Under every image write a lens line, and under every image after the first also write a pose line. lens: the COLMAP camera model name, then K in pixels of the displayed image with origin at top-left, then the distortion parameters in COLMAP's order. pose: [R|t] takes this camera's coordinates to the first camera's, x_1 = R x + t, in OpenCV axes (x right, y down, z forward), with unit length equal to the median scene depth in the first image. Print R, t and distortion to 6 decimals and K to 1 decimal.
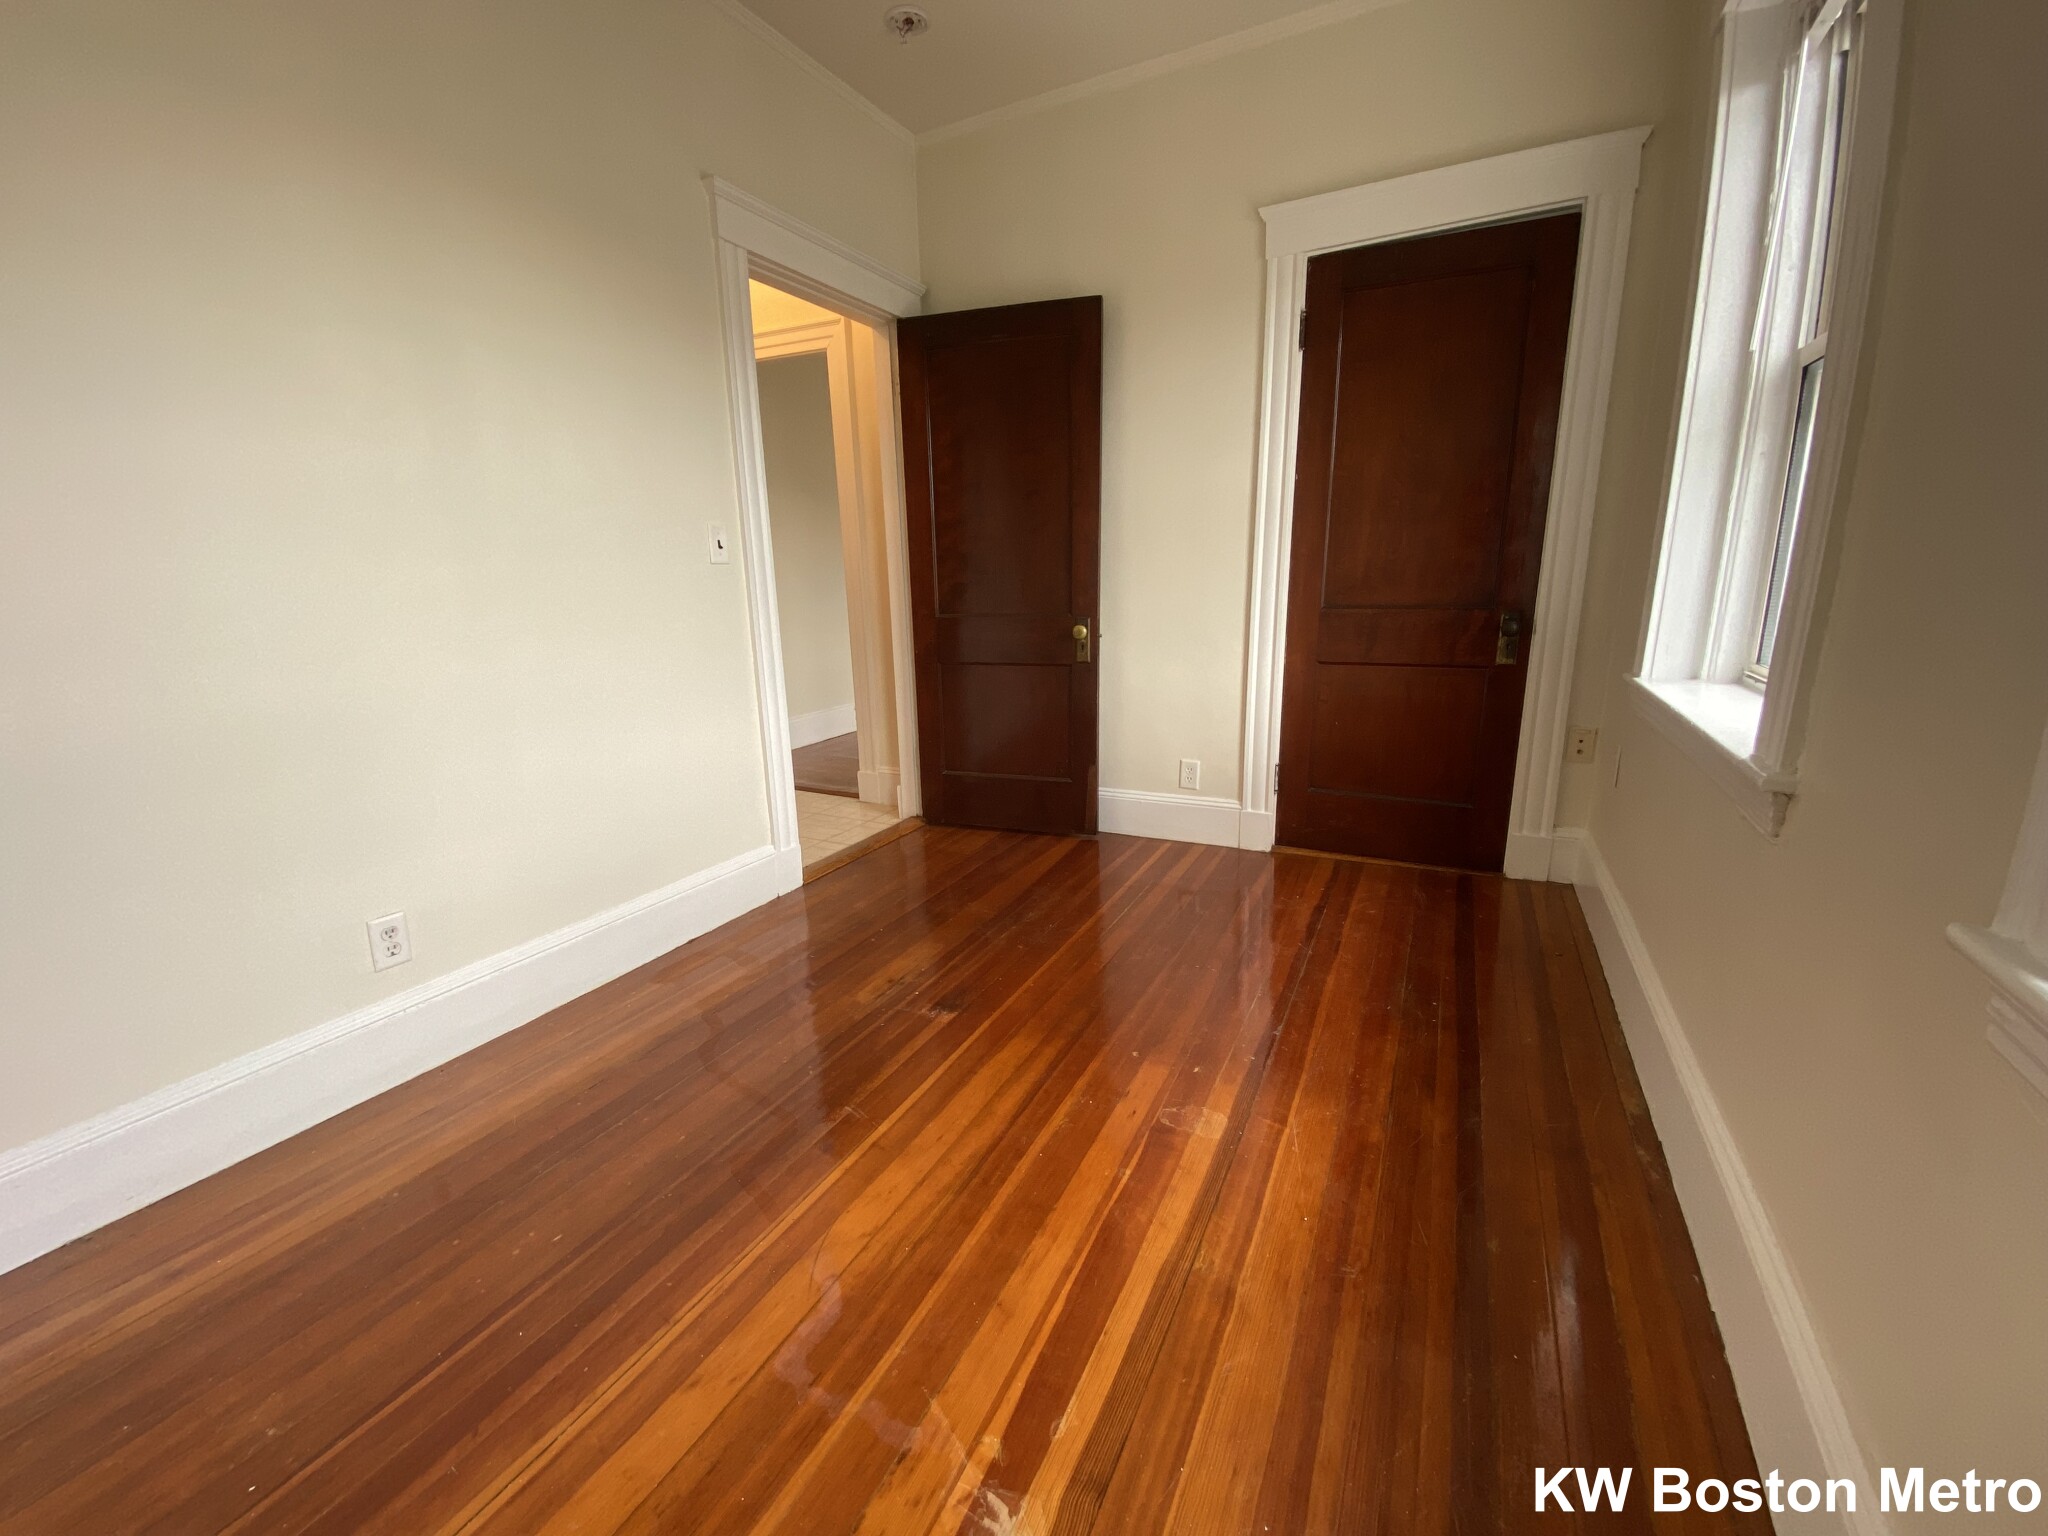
lens RADIAL K [[818.6, 0, 1007.4], [0, 818.6, 767.8], [0, 0, 1]] dist [0.017563, -0.018532]
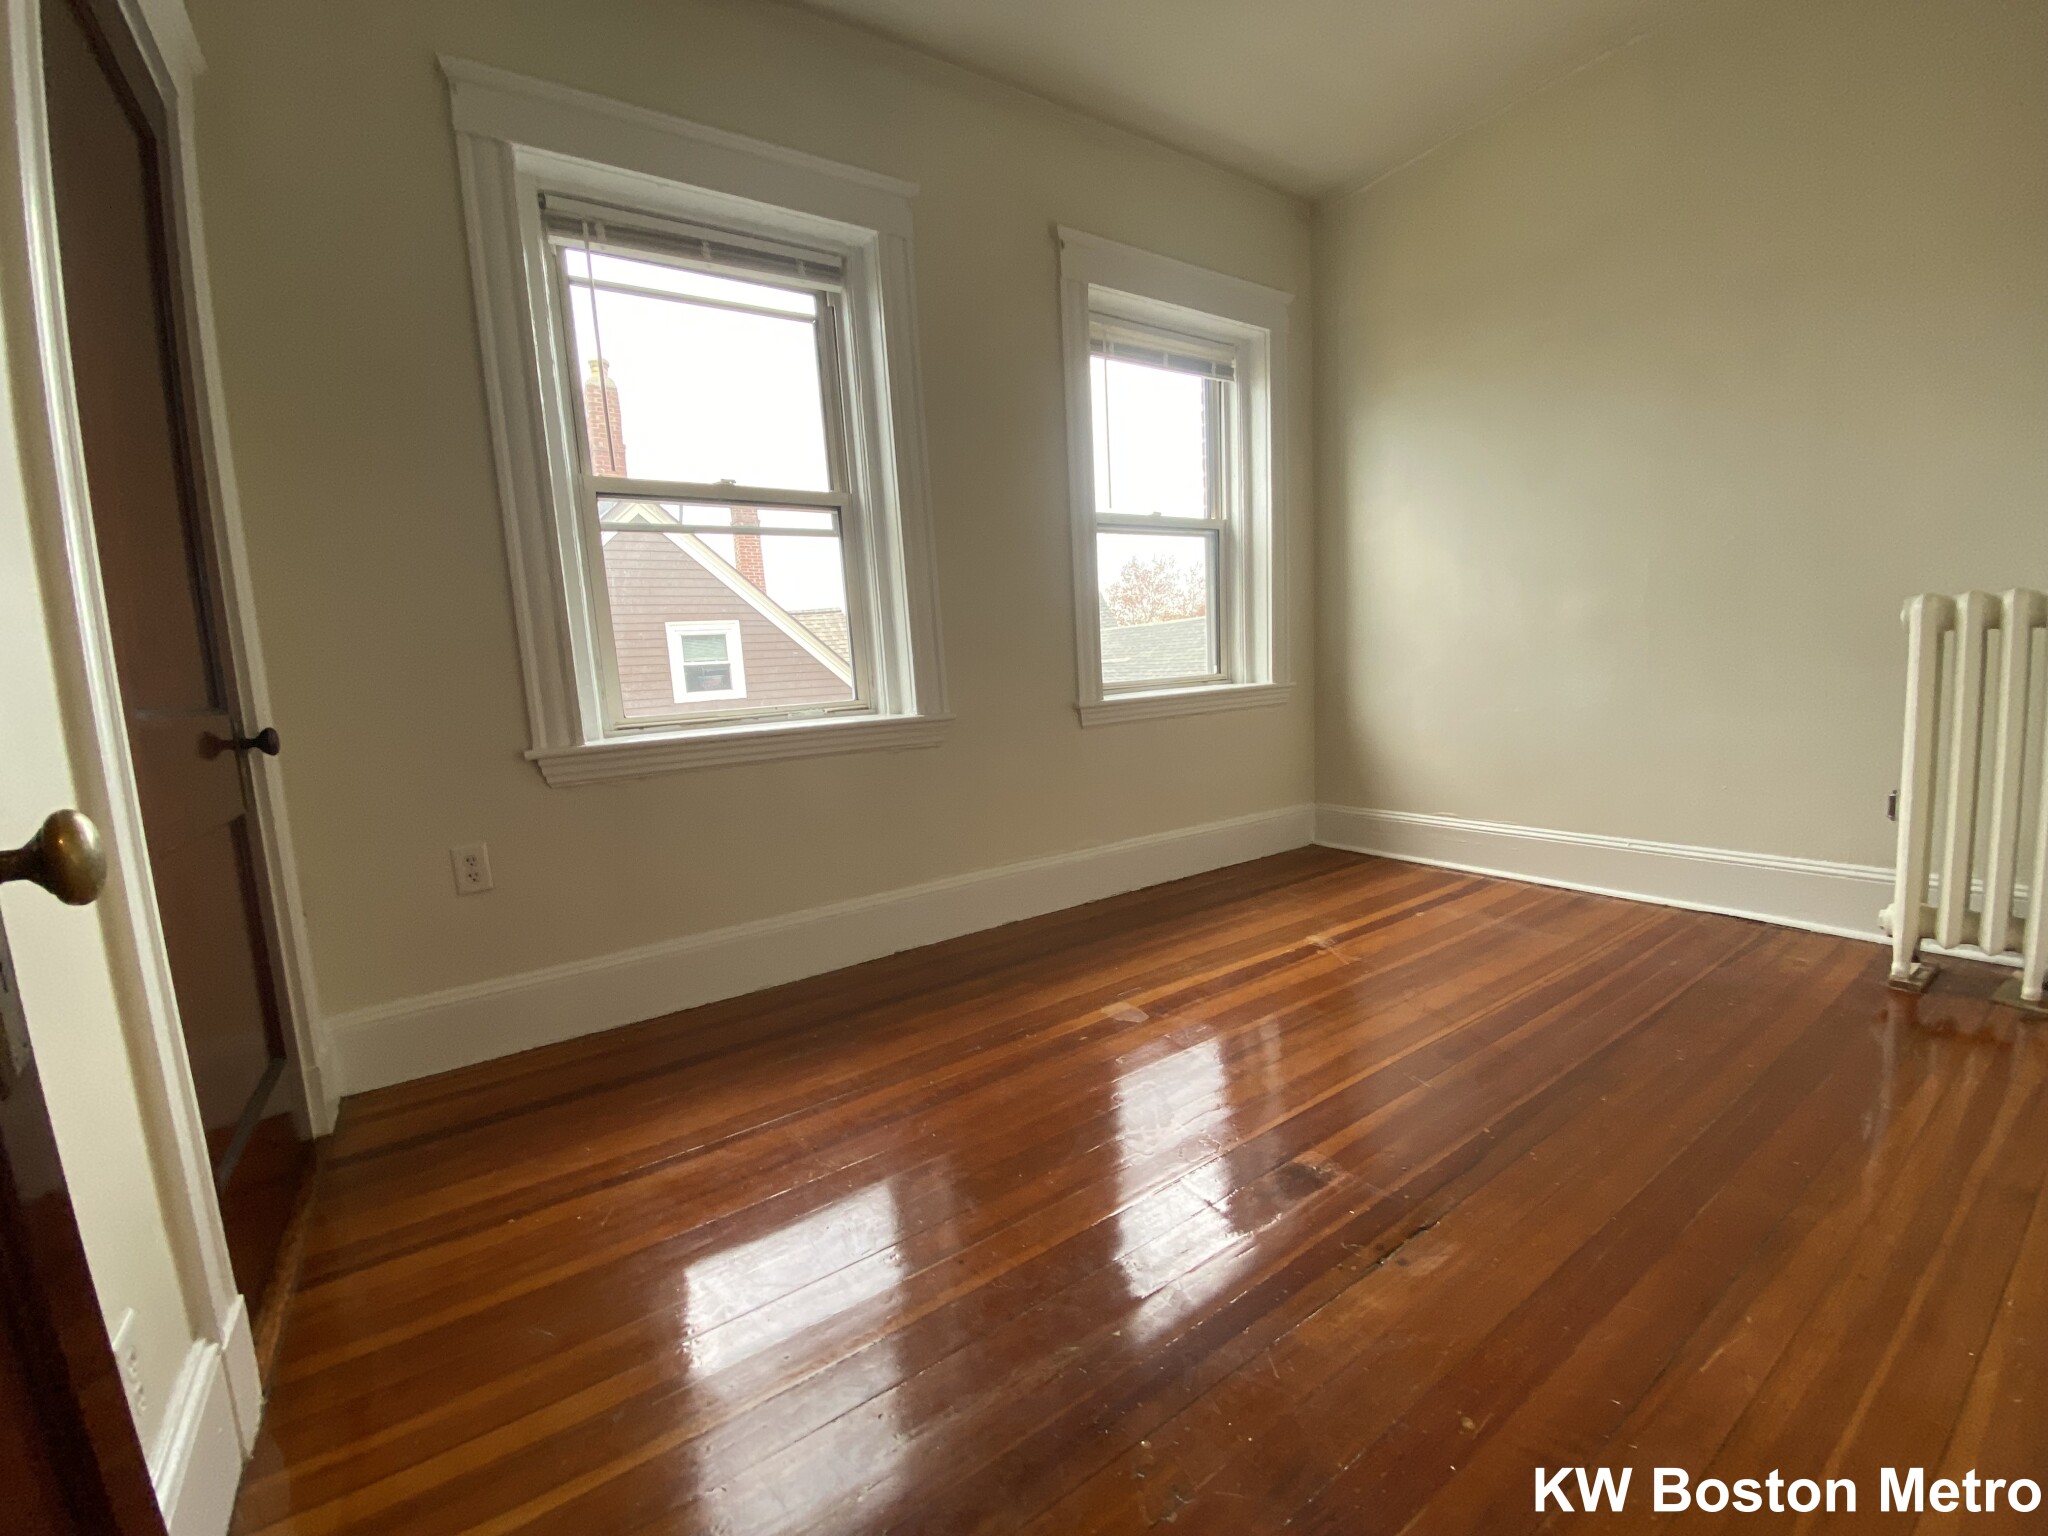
lens RADIAL K [[831.2, 0, 1013.6], [0, 831.2, 766.6], [0, 0, 1]] dist [0.017649, -0.018955]
pose [[-0.874972, 0.008782, 0.484094, -0.149254], [0.186924, 0.928445, 0.321013, -0.225858], [-0.446635, 0.371366, -0.814005, 1.147382]]
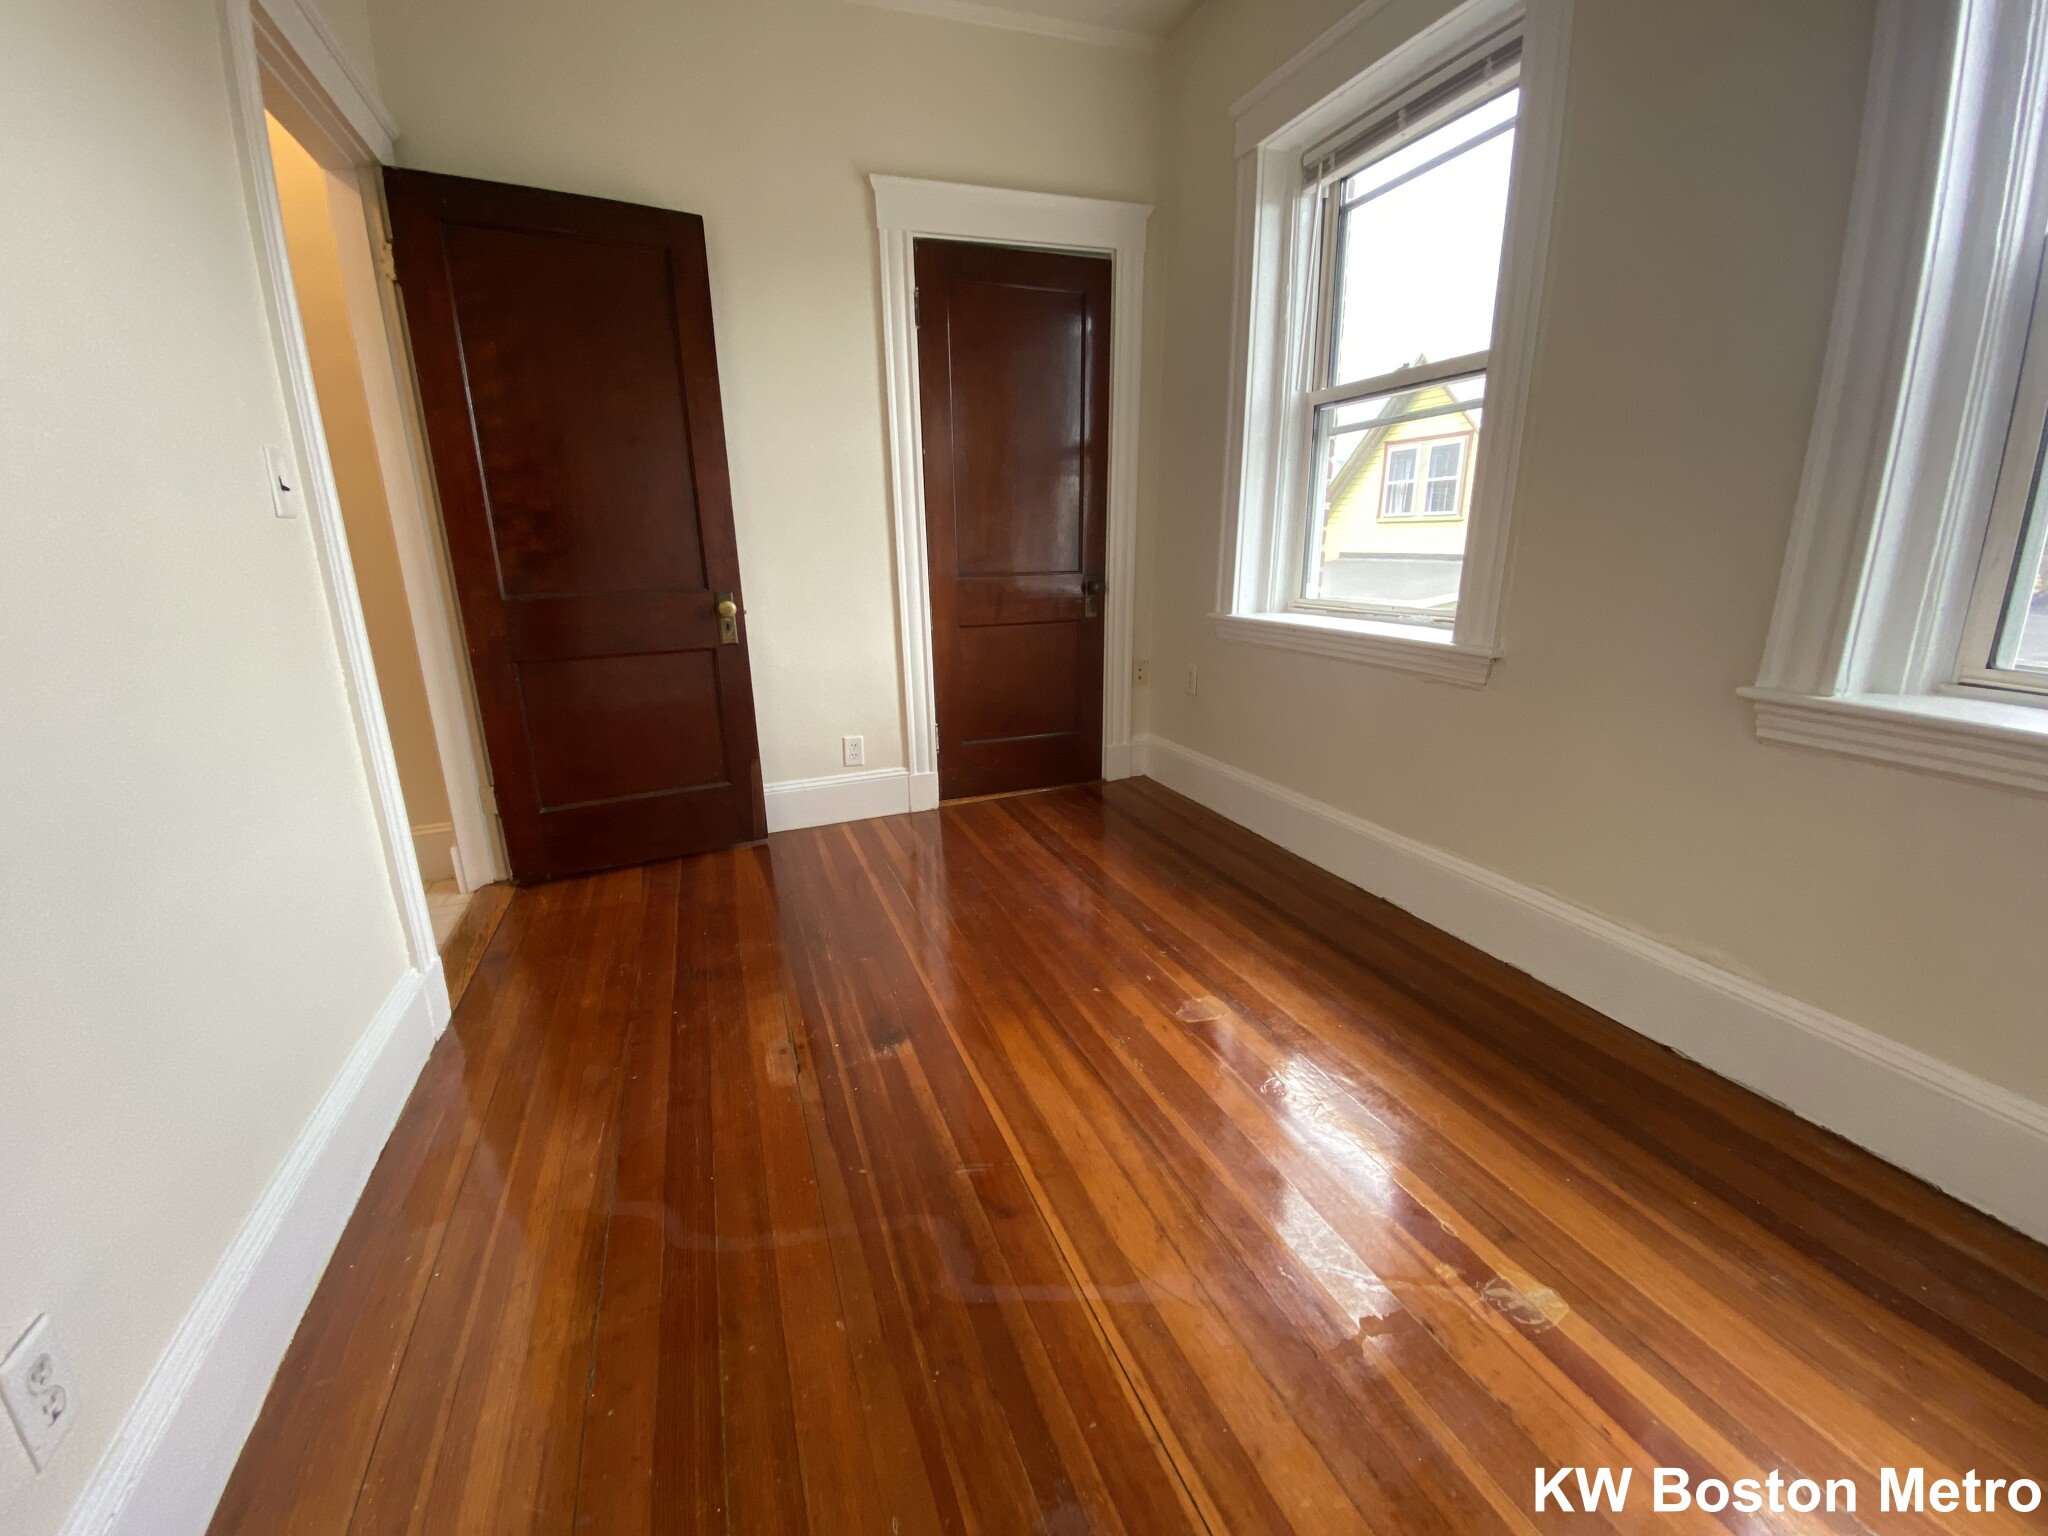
lens RADIAL K [[831.2, 0, 1013.6], [0, 831.2, 766.6], [0, 0, 1]] dist [0.017649, -0.018955]
pose [[0.665679, -0.188997, 0.721909, -0.412431], [0.179965, 0.979502, 0.090488, -0.032481], [-0.724213, 0.069683, 0.686047, 0.209775]]
